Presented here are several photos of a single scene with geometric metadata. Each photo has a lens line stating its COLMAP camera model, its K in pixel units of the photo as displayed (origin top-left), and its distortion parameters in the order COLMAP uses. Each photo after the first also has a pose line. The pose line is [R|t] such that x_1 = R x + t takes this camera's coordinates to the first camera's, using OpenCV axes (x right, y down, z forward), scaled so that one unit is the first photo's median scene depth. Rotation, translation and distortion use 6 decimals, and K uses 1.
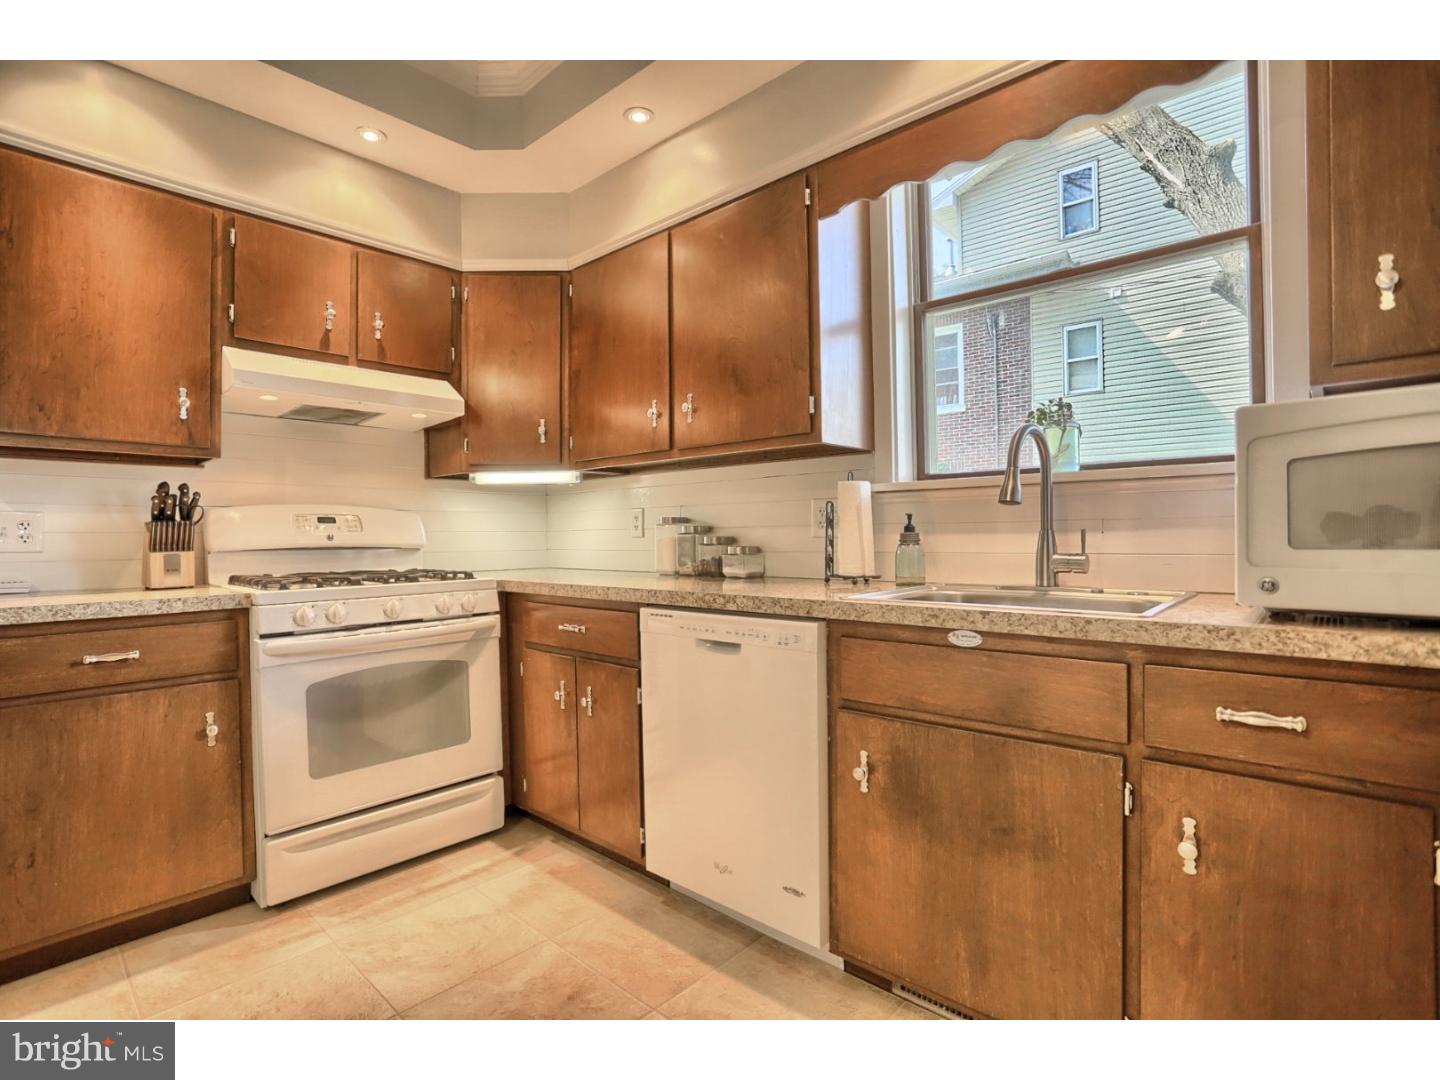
lens RADIAL K [[699.8, 0, 694.5], [0, 699.8, 540.4], [0, 0, 1]] dist [-0.043772, 0.000559]
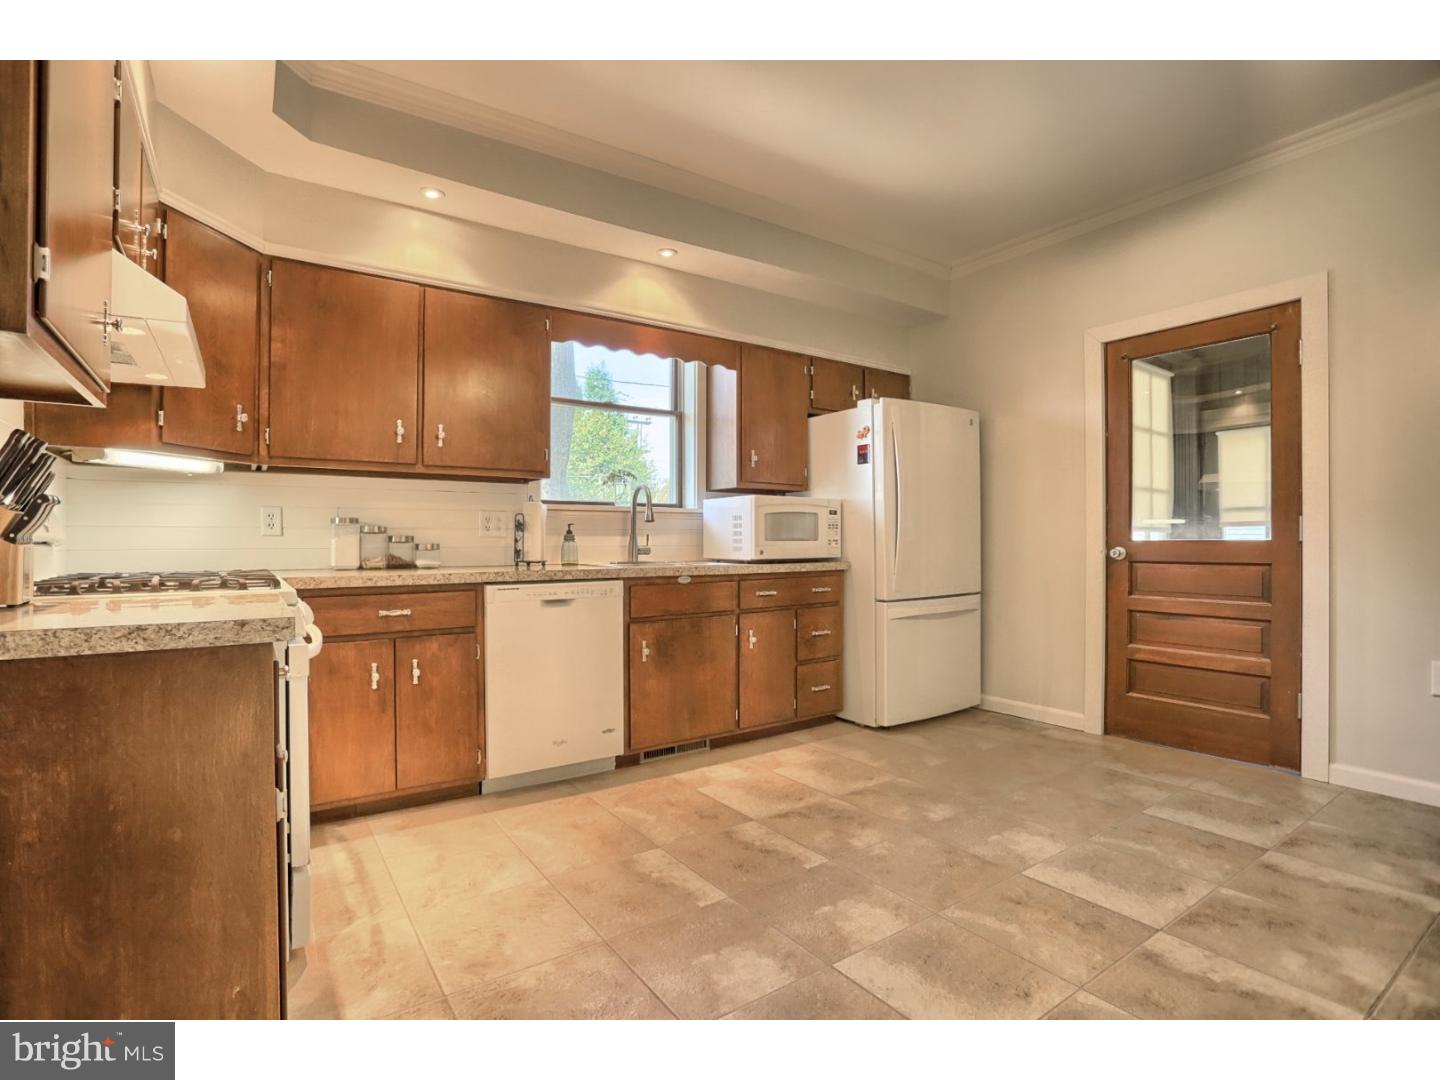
lens RADIAL K [[699.8, 0, 694.5], [0, 699.8, 540.4], [0, 0, 1]] dist [-0.043772, 0.000559]
pose [[0.227053, 0.011974, 0.973809, -1.347514], [0.006369, 0.999885, -0.013780, 0.029859], [-0.973862, 0.009331, 0.226951, 0.305292]]
